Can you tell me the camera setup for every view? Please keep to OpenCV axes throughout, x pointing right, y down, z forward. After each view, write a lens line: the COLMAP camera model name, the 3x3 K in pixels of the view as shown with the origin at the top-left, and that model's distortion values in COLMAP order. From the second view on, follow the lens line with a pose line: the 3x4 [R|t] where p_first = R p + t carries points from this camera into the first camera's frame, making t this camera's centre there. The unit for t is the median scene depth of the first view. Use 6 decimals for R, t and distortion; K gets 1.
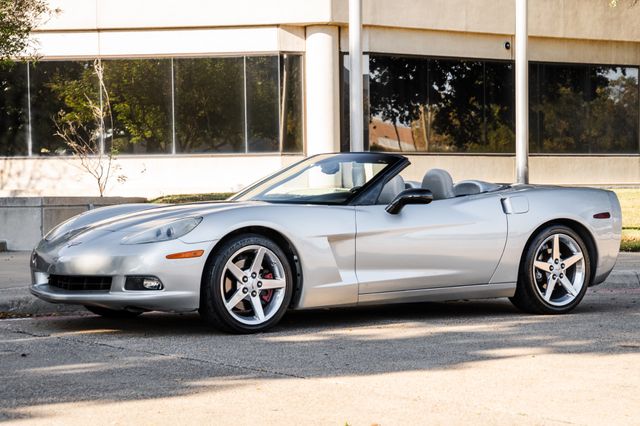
lens RADIAL K [[1657.0, 0, 296.6], [0, 1657.0, 203.0], [0, 0, 1]] dist [0.433040, 0.000000]
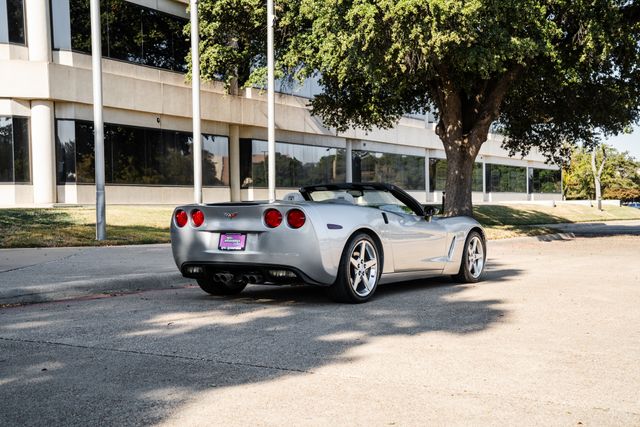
lens RADIAL K [[884.1, 0, 328.6], [0, 884.1, 219.2], [0, 0, 1]] dist [0.187980, 0.000000]
pose [[0.924235, -0.005717, 0.381781, -0.148783], [0.003010, 0.999966, 0.007688, -0.005782], [-0.381812, -0.005957, 0.924221, 0.313239]]
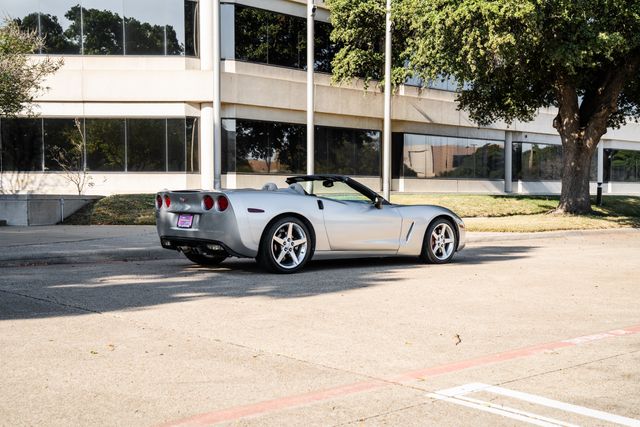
lens RADIAL K [[846.9, 0, 322.0], [0, 846.9, 216.2], [0, 0, 1]] dist [0.187552, 0.000000]
pose [[0.993836, 0.011279, 0.110283, 0.089967], [-0.013528, 0.999715, 0.019668, -0.006037], [-0.110029, -0.021038, 0.993706, 0.134906]]
